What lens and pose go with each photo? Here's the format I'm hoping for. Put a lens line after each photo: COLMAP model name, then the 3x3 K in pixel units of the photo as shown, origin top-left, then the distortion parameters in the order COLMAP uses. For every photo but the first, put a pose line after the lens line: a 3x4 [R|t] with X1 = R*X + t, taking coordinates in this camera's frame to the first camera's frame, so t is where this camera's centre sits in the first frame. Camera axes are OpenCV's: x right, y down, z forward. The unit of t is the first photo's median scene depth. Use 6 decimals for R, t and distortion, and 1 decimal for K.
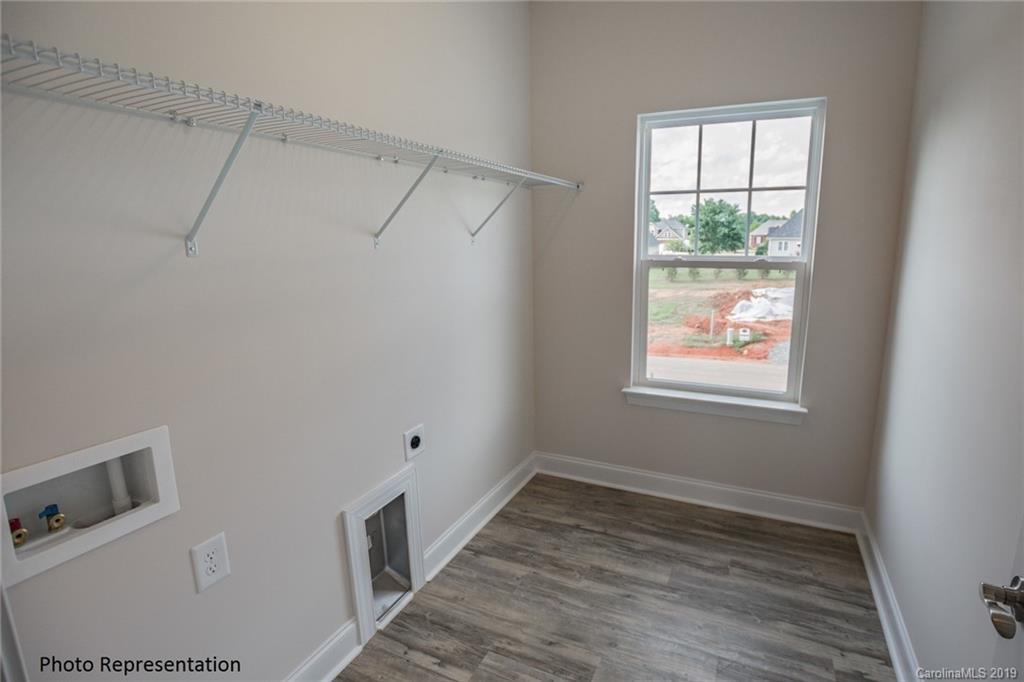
lens RADIAL K [[471.5, 0, 512.0], [0, 471.5, 341.0], [0, 0, 1]] dist [-0.020732, -0.000219]
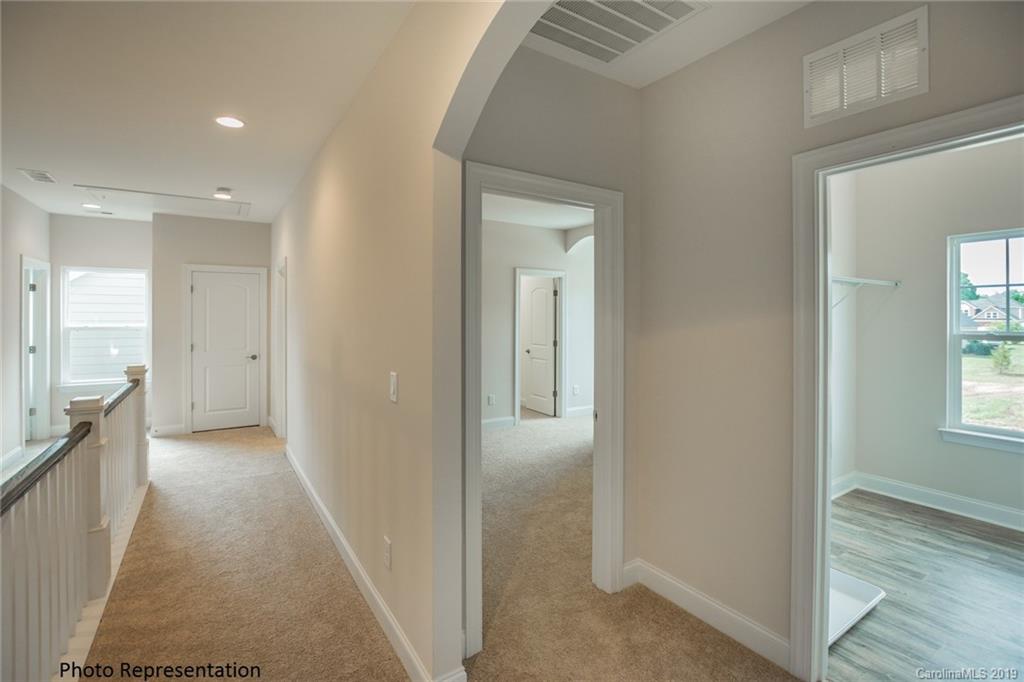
lens RADIAL K [[457.9, 0, 507.9], [0, 457.9, 334.0], [0, 0, 1]] dist [-0.011336, 0.000182]
pose [[0.873770, 0.023850, -0.485754, -0.236544], [-0.109755, 0.982701, -0.149176, 0.179312], [0.473793, 0.183659, 0.861272, -0.814004]]
